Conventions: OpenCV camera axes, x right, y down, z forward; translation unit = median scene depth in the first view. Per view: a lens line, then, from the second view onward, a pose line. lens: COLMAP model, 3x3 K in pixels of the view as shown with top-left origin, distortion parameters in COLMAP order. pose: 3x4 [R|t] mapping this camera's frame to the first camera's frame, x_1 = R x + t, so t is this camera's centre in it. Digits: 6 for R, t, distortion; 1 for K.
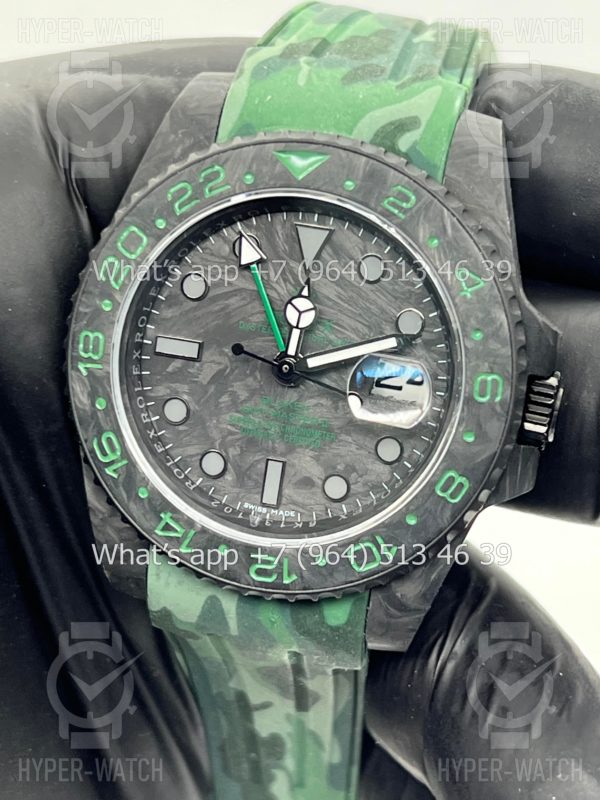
lens RADIAL K [[1911.0, 0, 299.4], [0, 1911.0, 397.4], [0, 0, 1]] dist [0.241797, 0.000000]
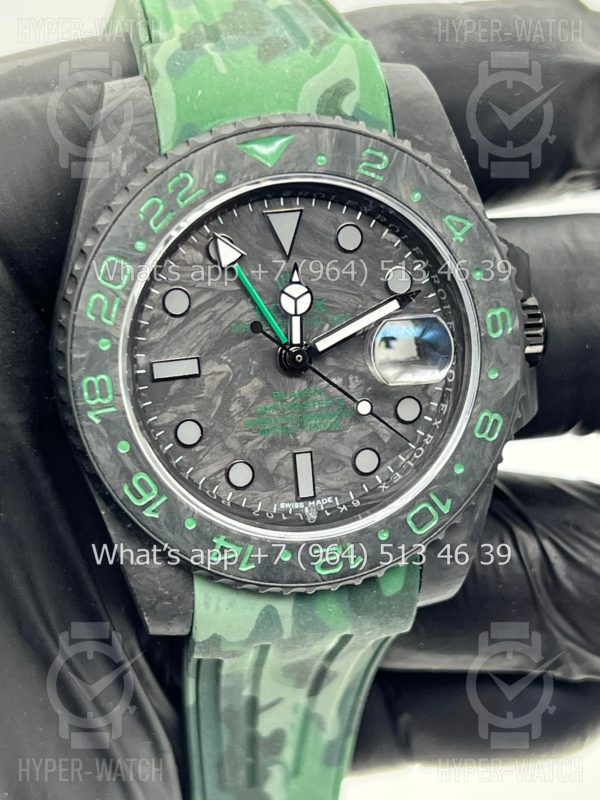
lens RADIAL K [[1911.0, 0, 303.2], [0, 1911.0, 400.5], [0, 0, 1]] dist [0.241797, 0.000000]
pose [[0.893567, -0.272690, 0.356621, -0.356585], [0.263721, 0.961712, 0.074579, -0.066053], [-0.363304, 0.027407, 0.931267, 0.088207]]
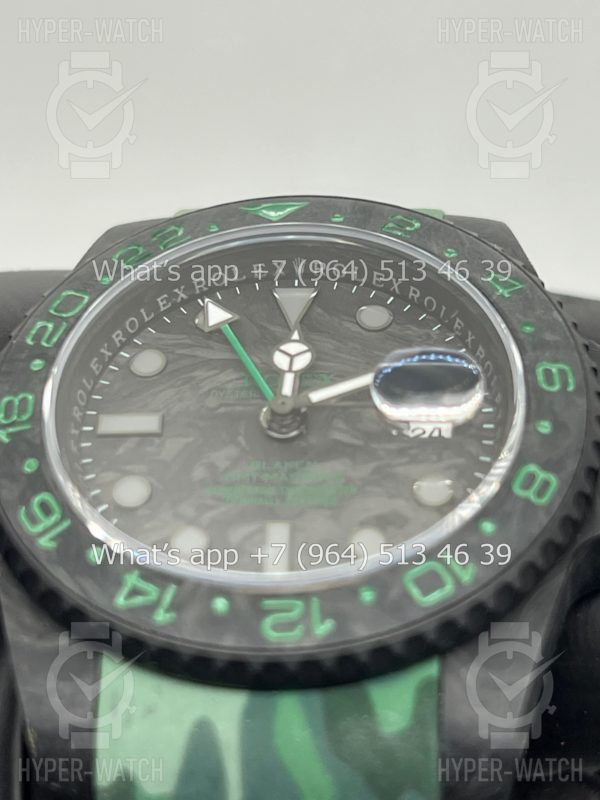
lens RADIAL K [[1911.0, 0, 293.3], [0, 1911.0, 393.7], [0, 0, 1]] dist [0.241797, 0.000000]
pose [[0.987040, -0.005972, 0.160361, -0.122185], [0.120474, 0.687713, -0.715916, 0.515390], [-0.106007, 0.725958, 0.679520, 0.482354]]
